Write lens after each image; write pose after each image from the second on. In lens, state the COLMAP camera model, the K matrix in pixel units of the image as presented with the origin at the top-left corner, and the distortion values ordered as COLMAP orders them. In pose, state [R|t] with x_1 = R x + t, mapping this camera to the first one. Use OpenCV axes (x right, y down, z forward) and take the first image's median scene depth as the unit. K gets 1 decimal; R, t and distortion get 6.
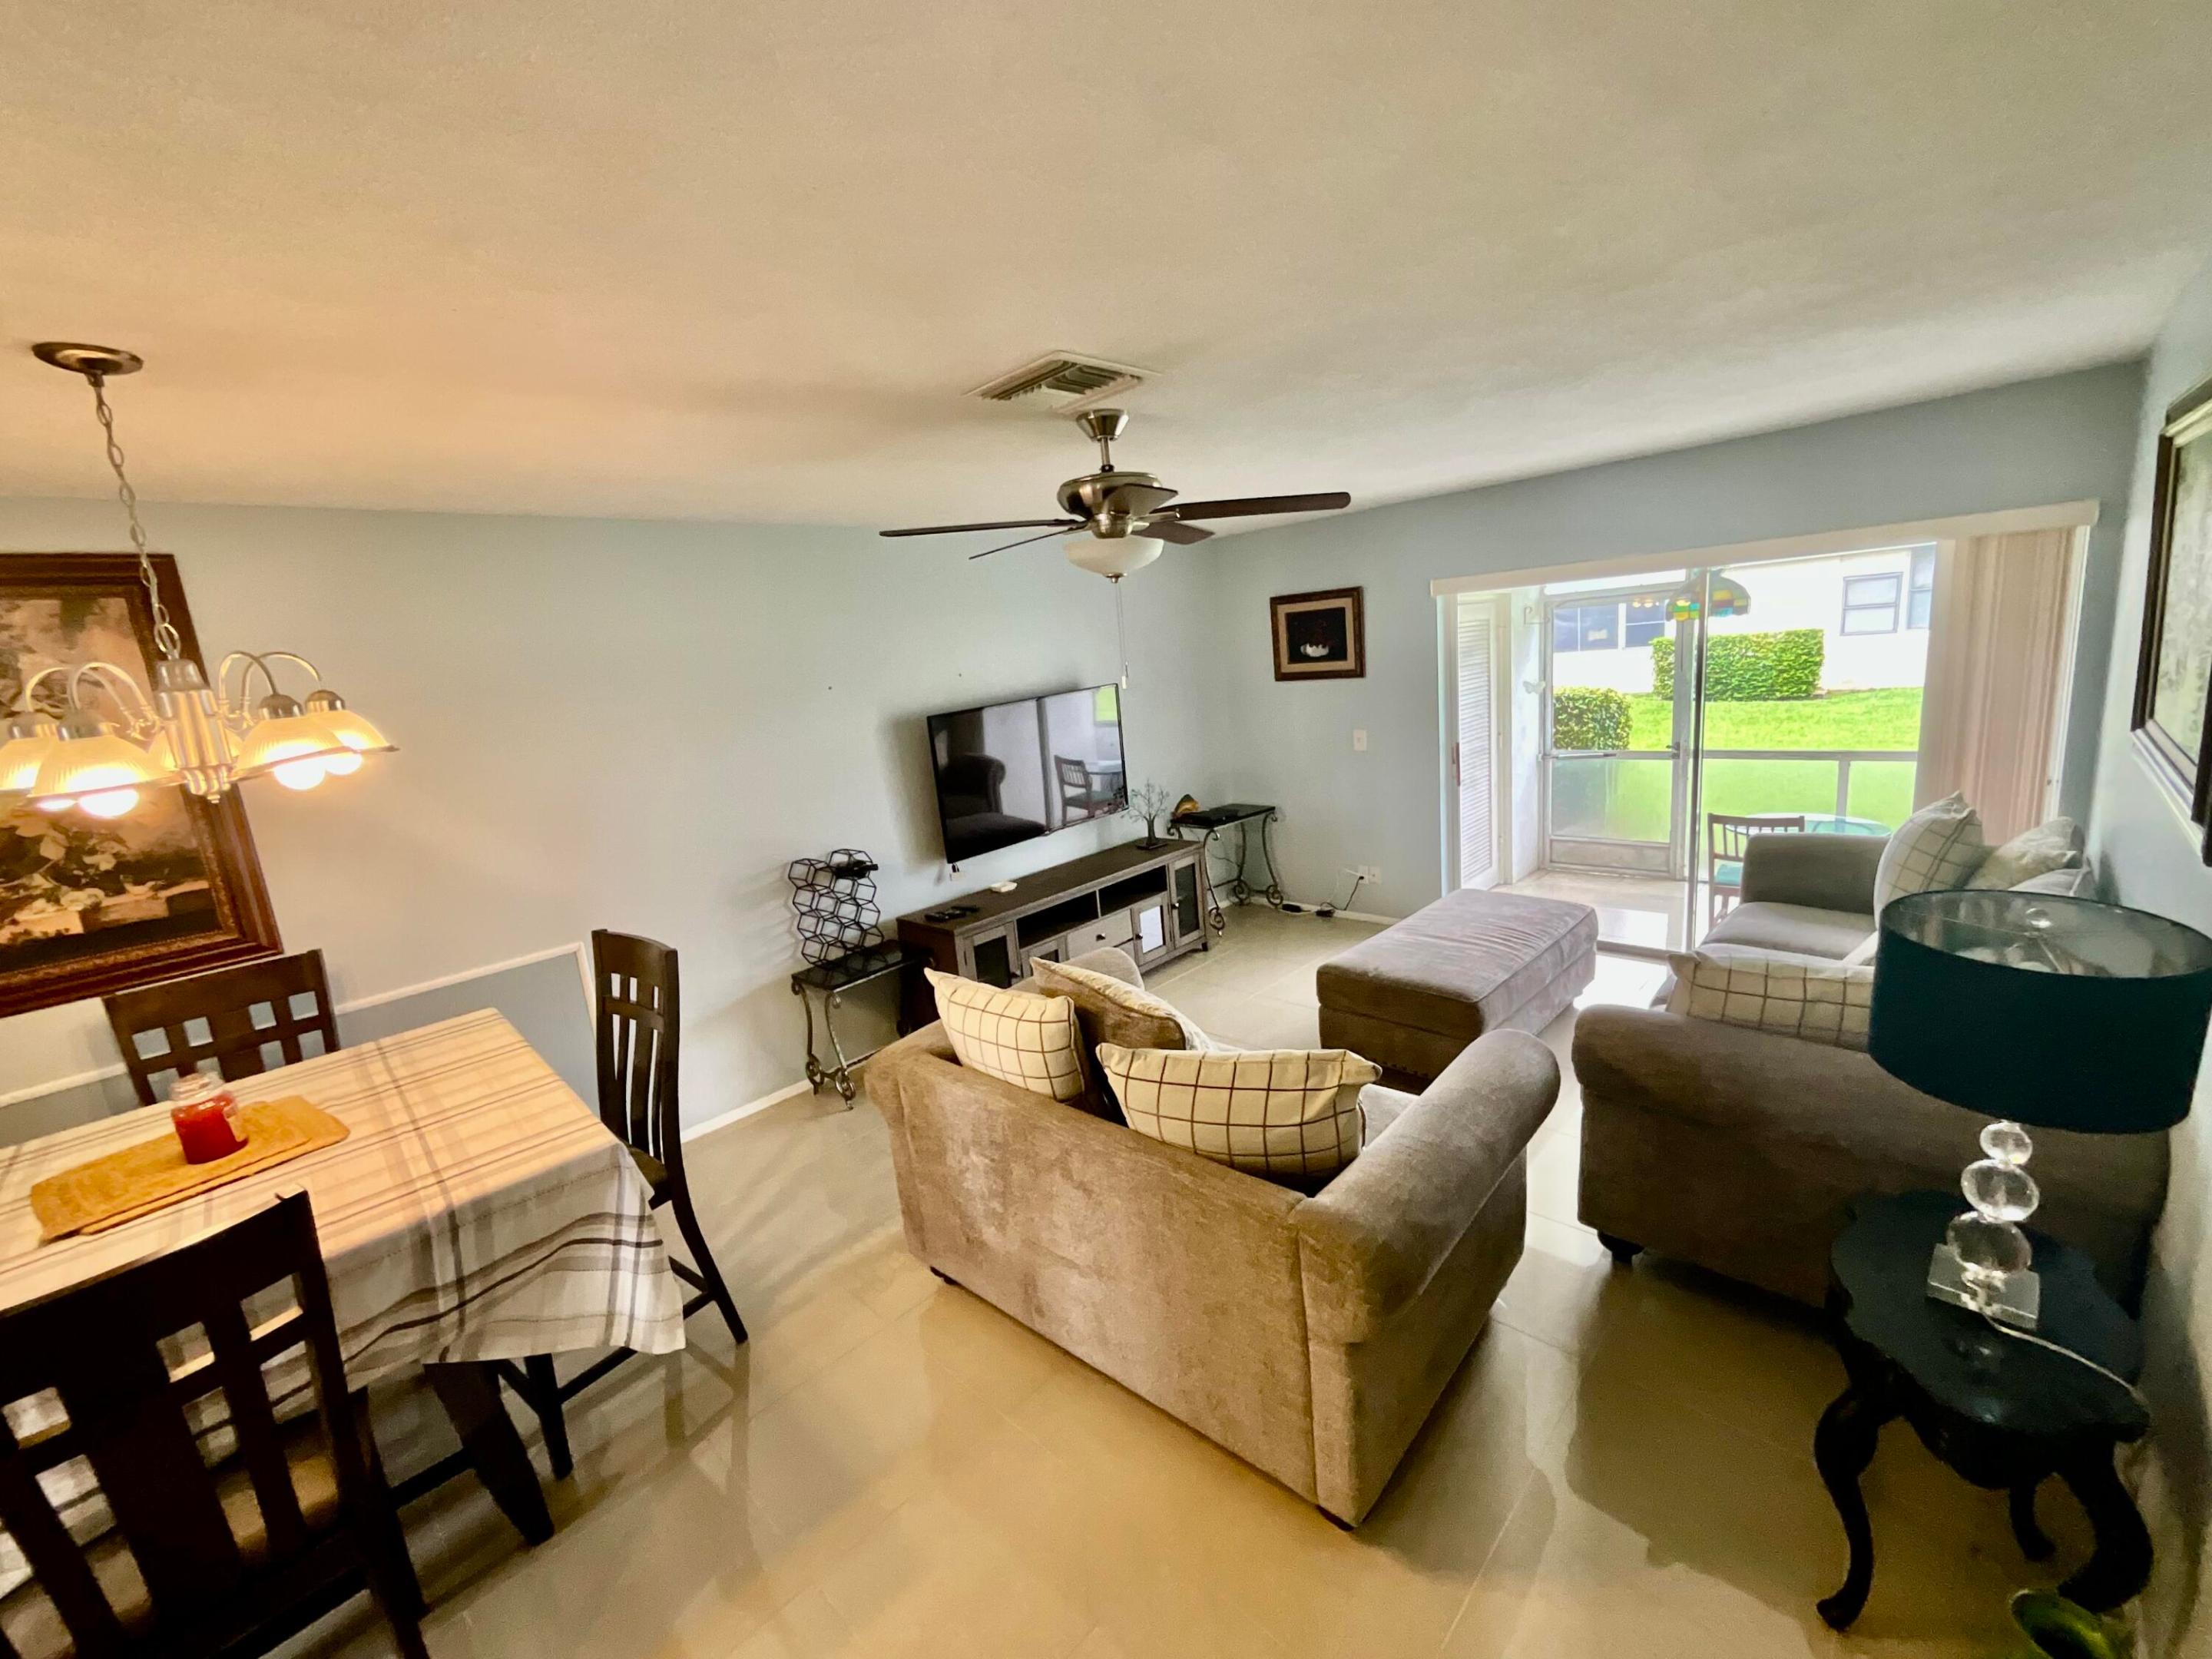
lens RADIAL K [[901.6, 0, 1104.2], [0, 901.6, 828.7], [0, 0, 1]] dist [-0.001786, 0.000745]
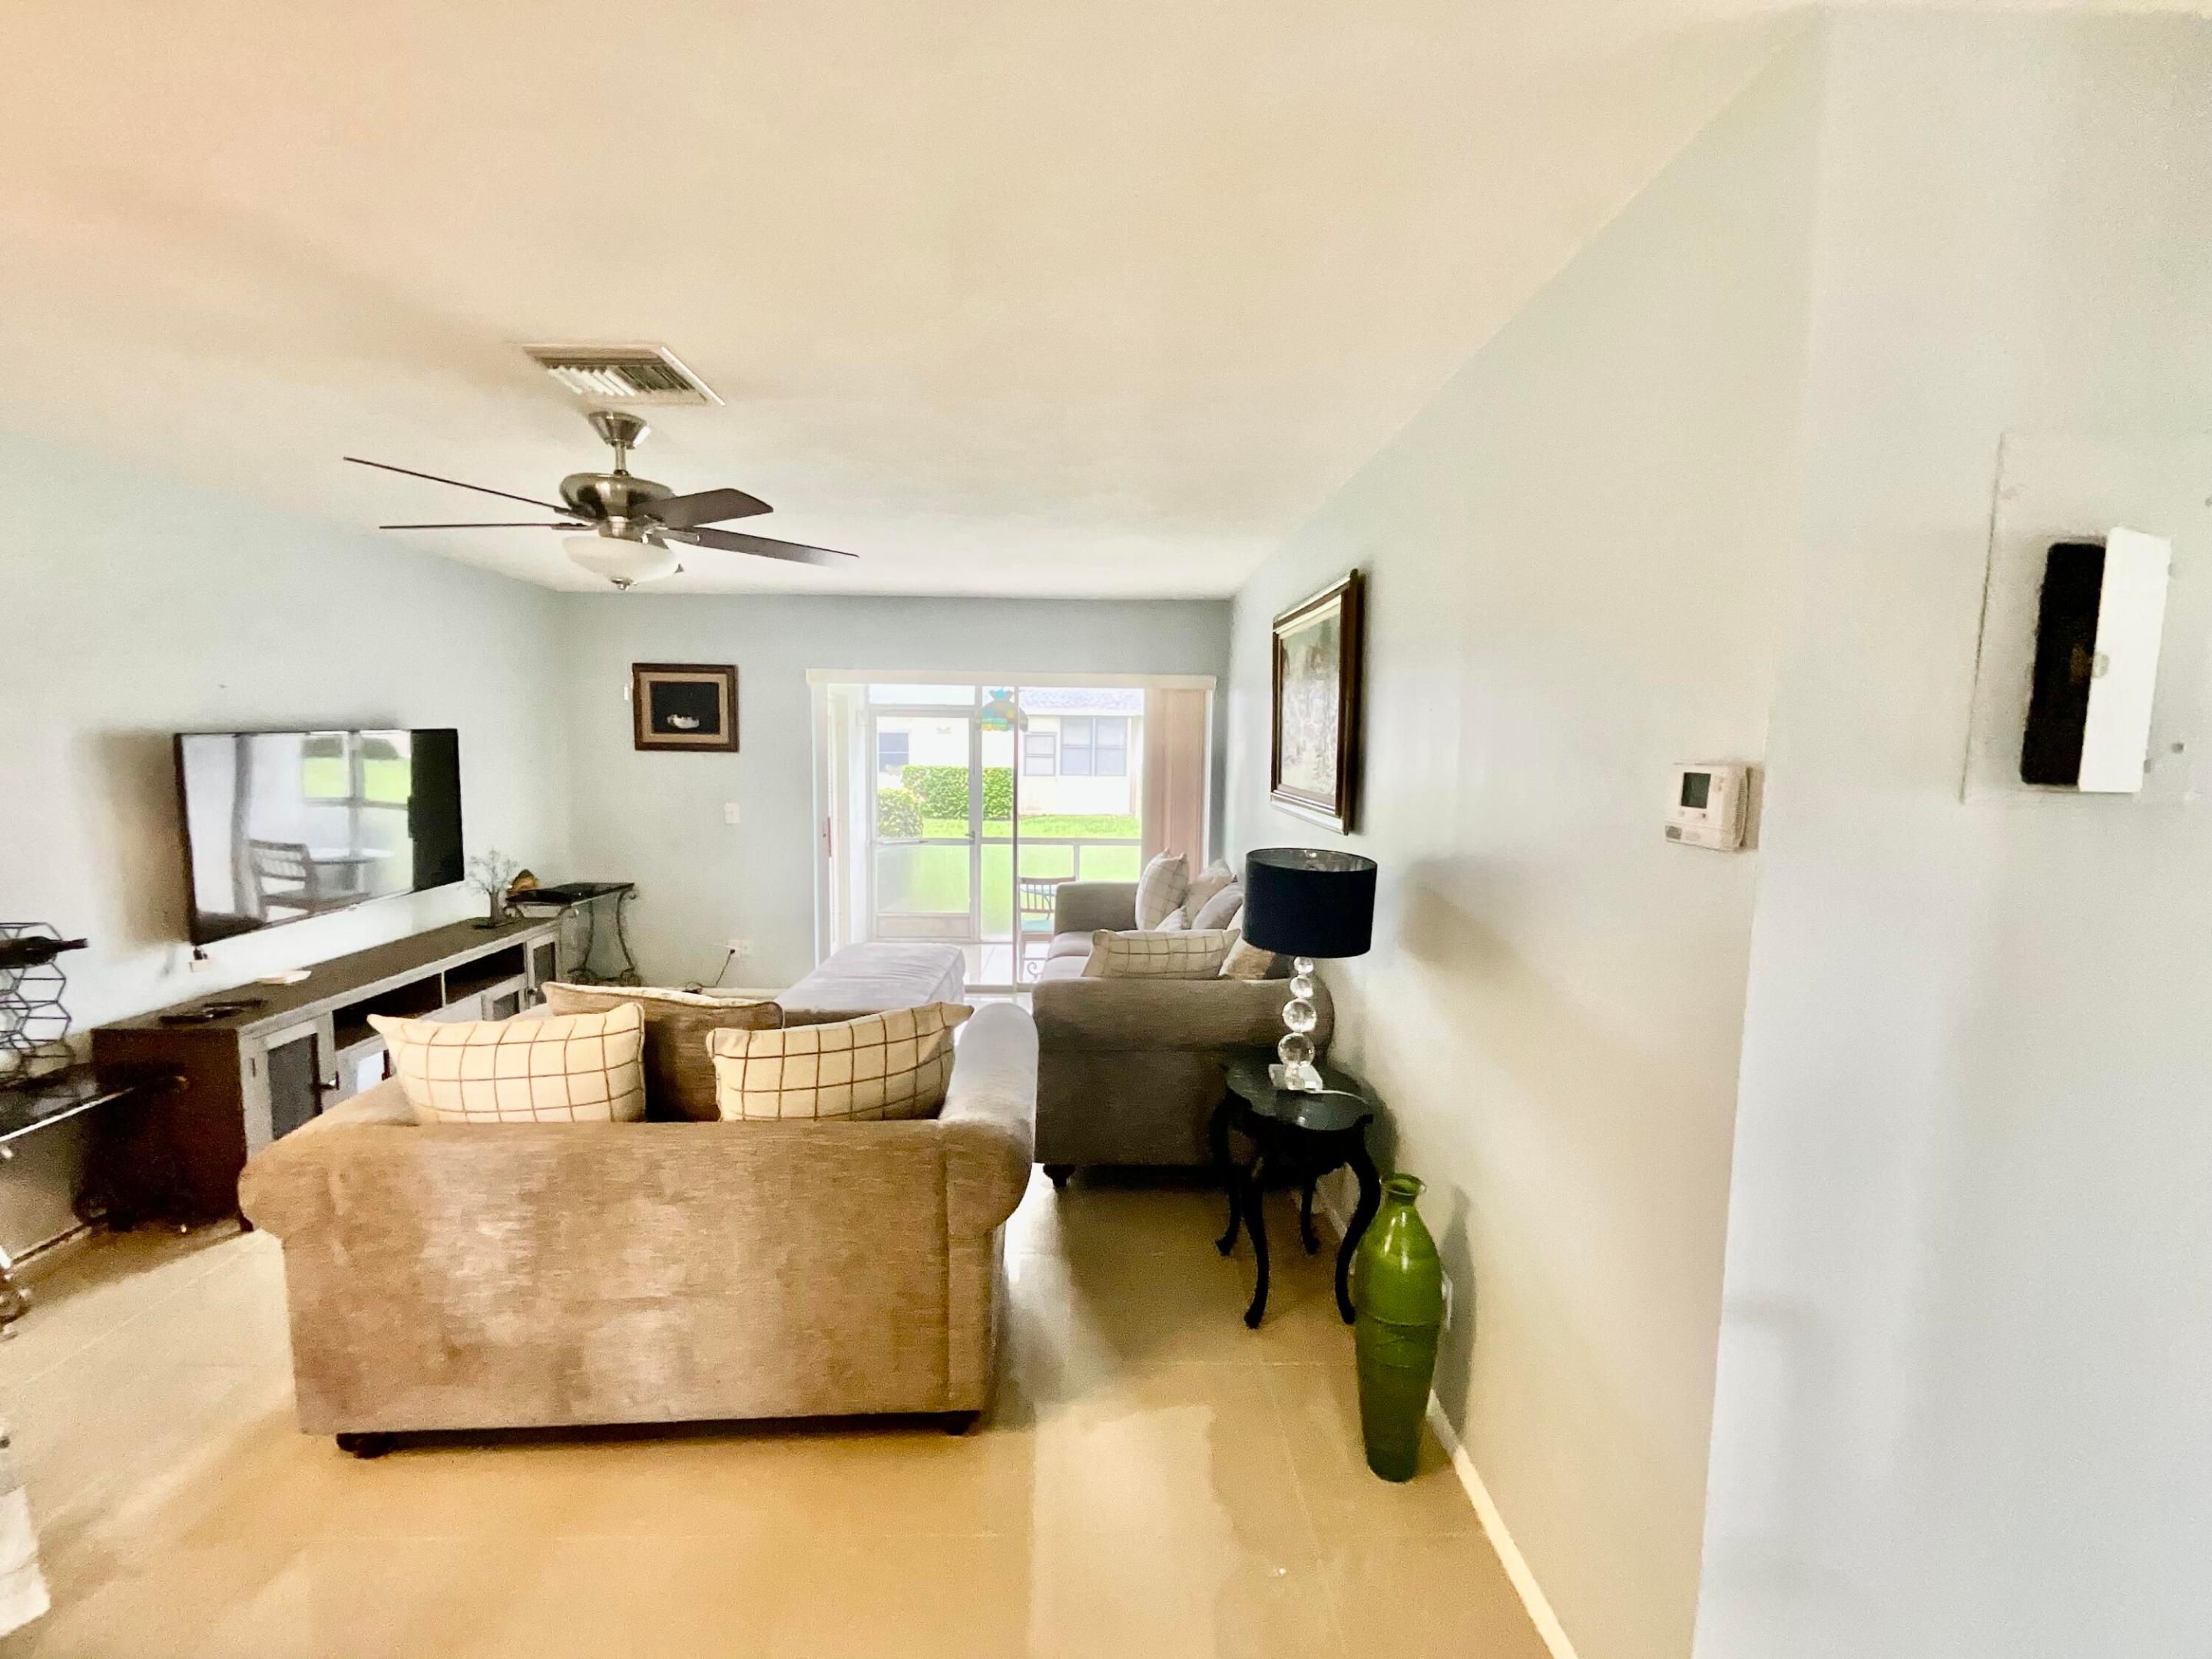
lens RADIAL K [[901.6, 0, 1104.2], [0, 901.6, 828.7], [0, 0, 1]] dist [-0.001786, 0.000745]
pose [[0.701261, 0.034471, 0.712070, -0.325721], [0.061705, 0.992147, -0.108797, 0.124169], [-0.710229, 0.120234, 0.693627, 0.002473]]
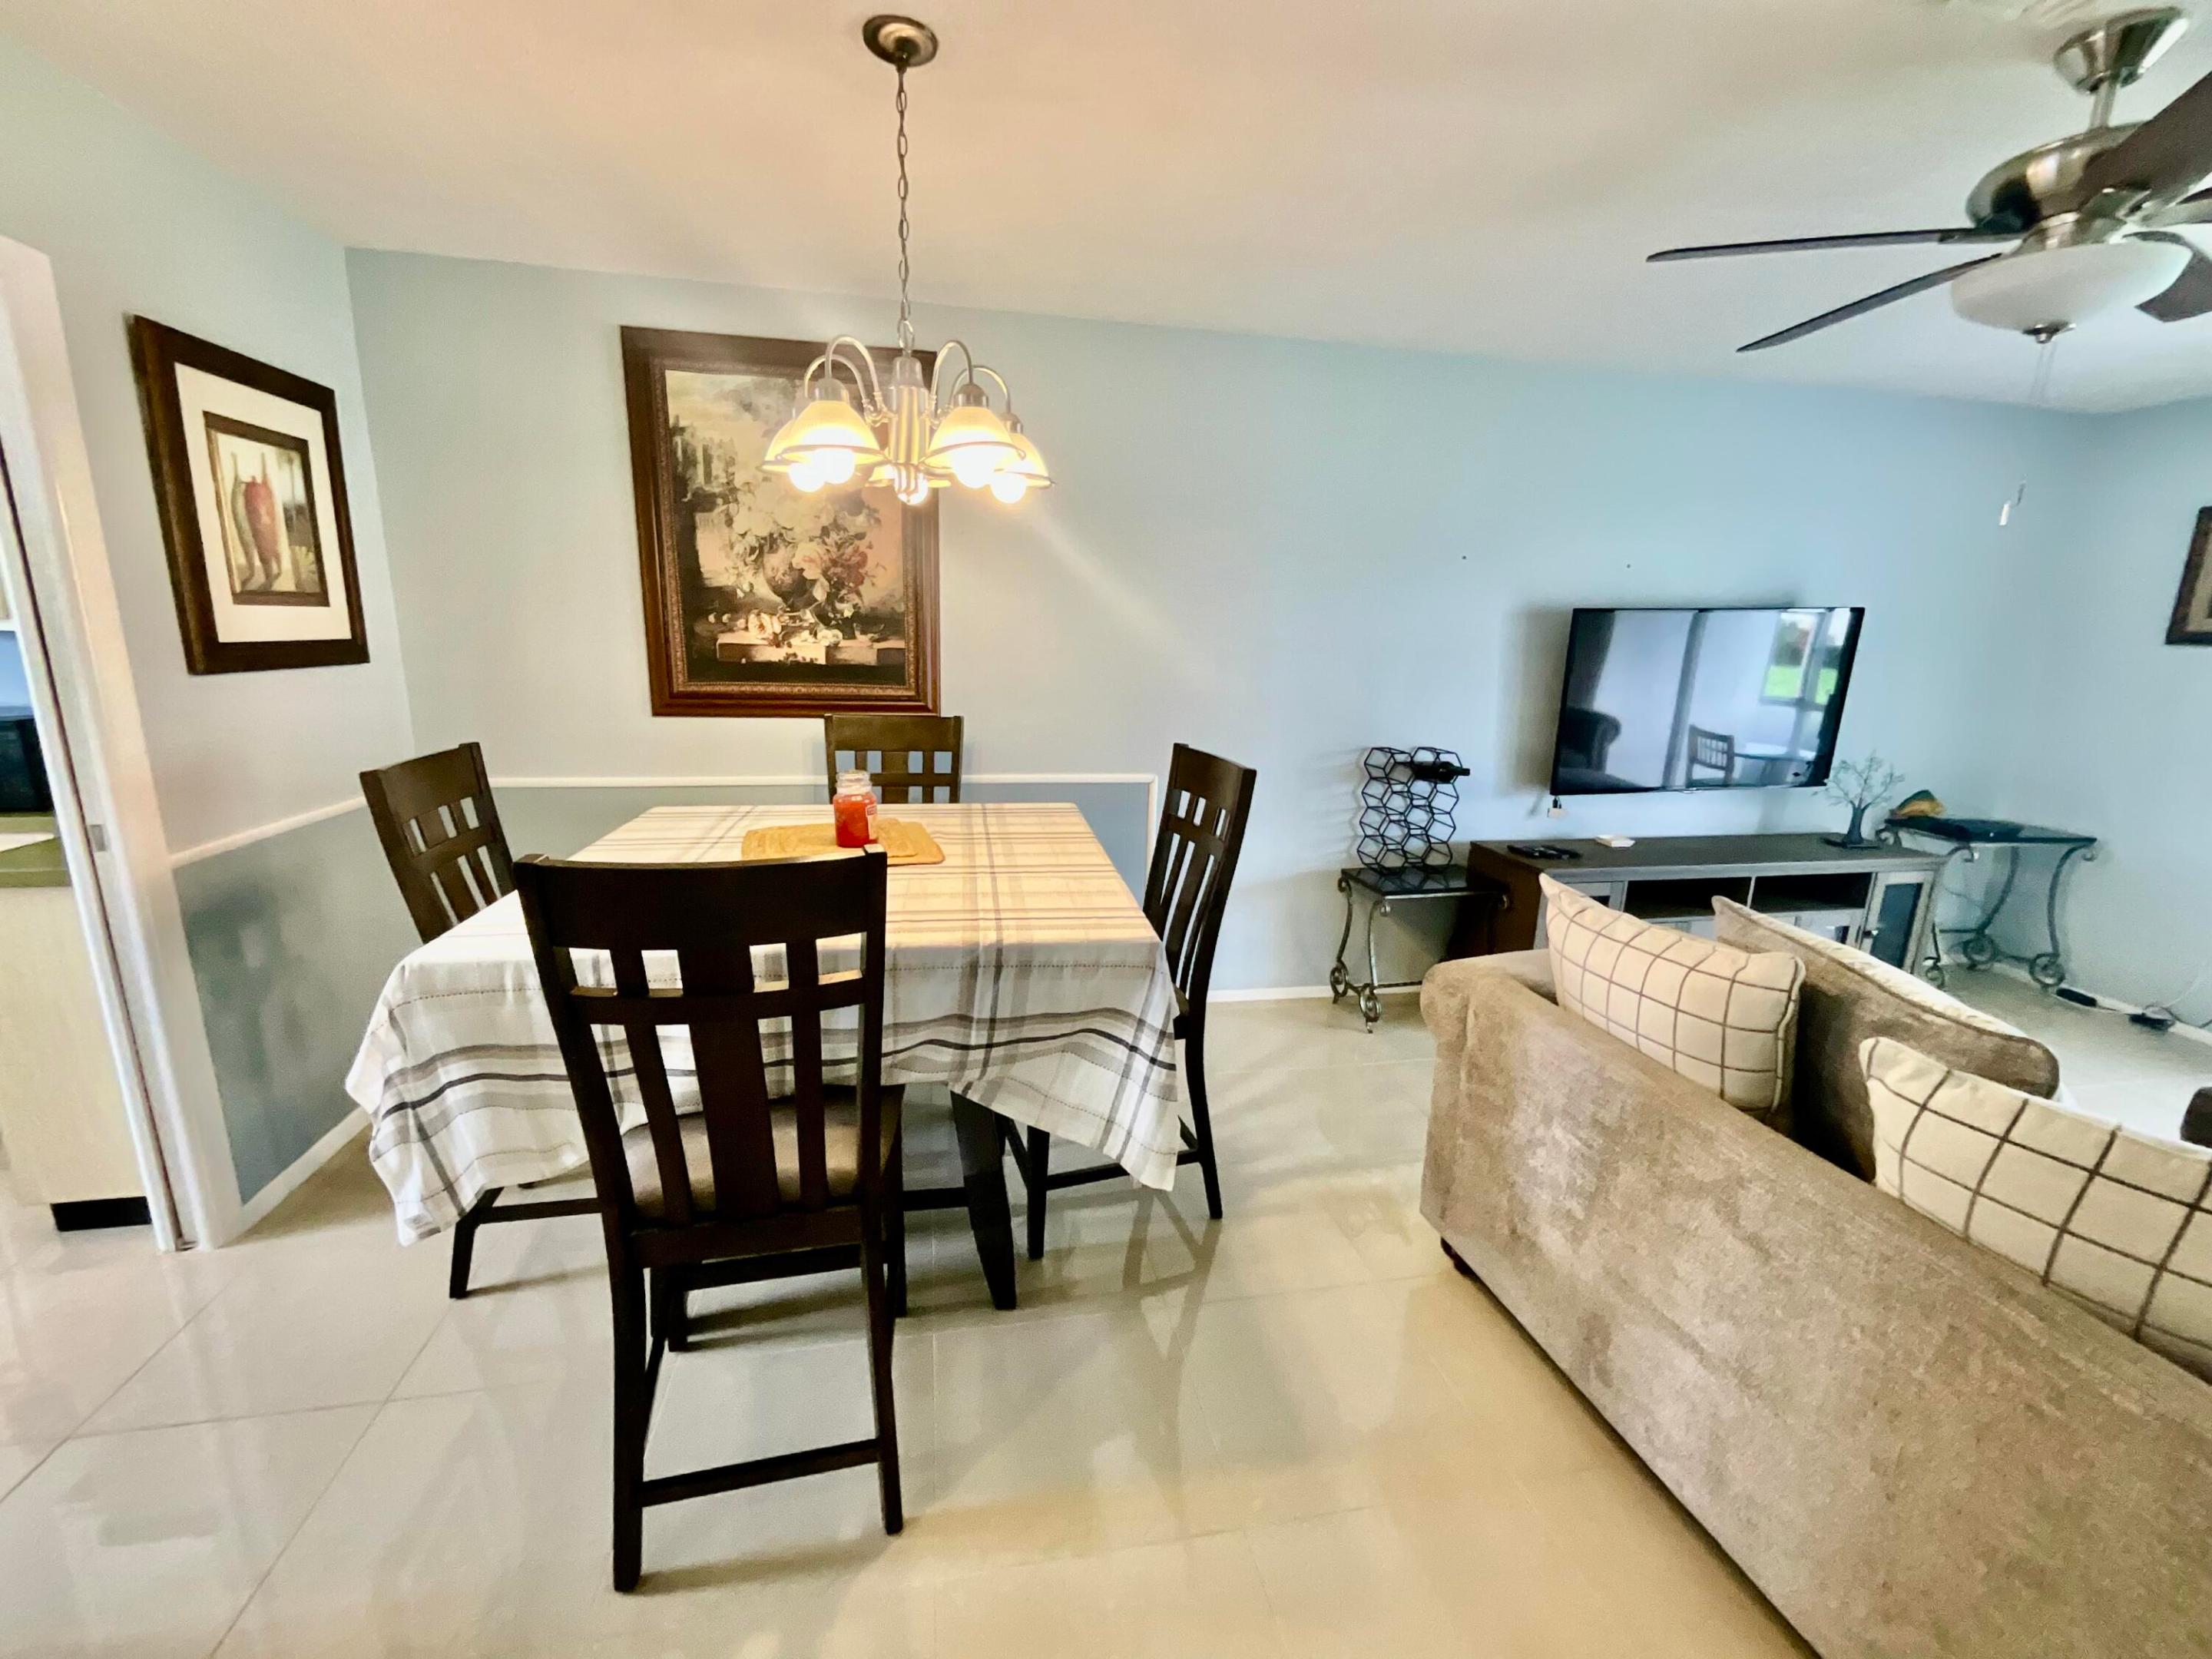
lens RADIAL K [[901.6, 0, 1104.2], [0, 901.6, 828.7], [0, 0, 1]] dist [-0.001786, 0.000745]
pose [[0.811317, 0.237728, -0.534088, -0.106040], [-0.212300, 0.971026, 0.109714, 0.118308], [0.544695, 0.024374, 0.838280, 0.175131]]
